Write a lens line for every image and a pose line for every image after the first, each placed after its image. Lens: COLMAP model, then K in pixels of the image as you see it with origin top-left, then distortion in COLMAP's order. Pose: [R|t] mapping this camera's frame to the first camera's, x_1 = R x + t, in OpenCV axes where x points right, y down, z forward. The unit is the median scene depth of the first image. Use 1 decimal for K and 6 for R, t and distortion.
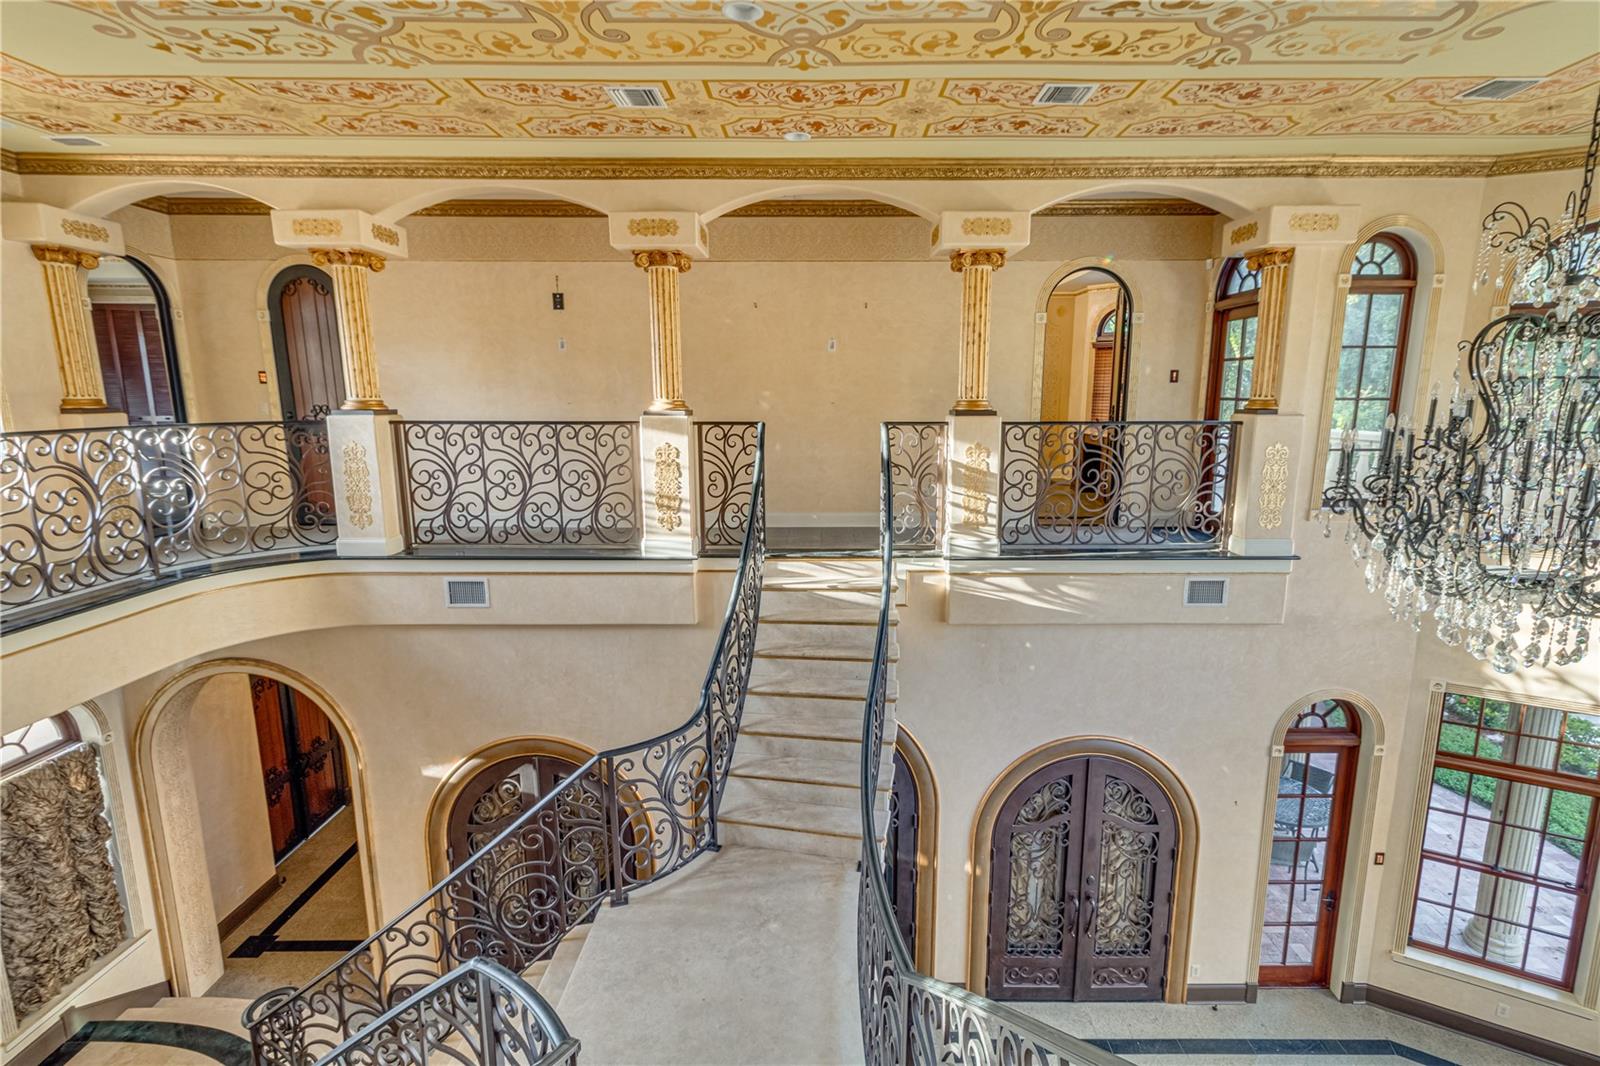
lens RADIAL K [[721.2, 0, 806.9], [0, 721.2, 523.8], [0, 0, 1]] dist [0.002295, 0.000055]
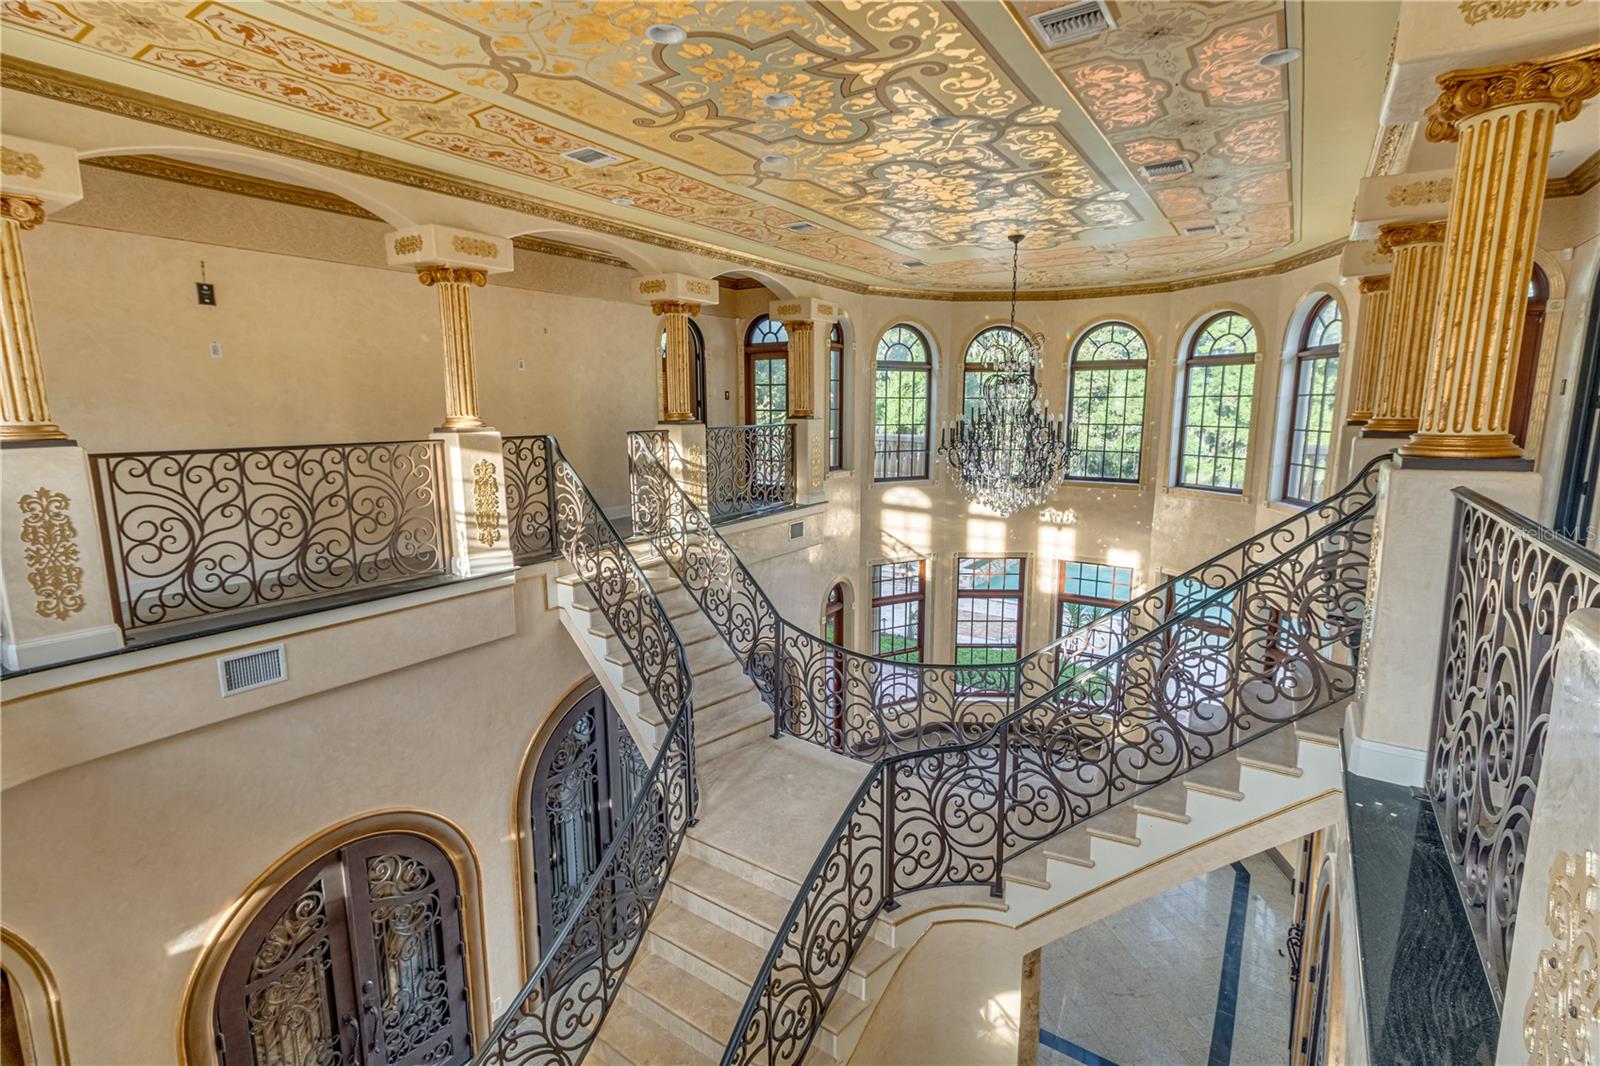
lens RADIAL K [[732.0, 0, 801.6], [0, 732.0, 542.6], [0, 0, 1]] dist [-0.000692, 0.000024]
pose [[0.562366, -0.156217, 0.811998, -0.761188], [0.158124, 0.984187, 0.079832, -0.008529], [-0.811629, 0.083502, 0.578175, 0.056321]]
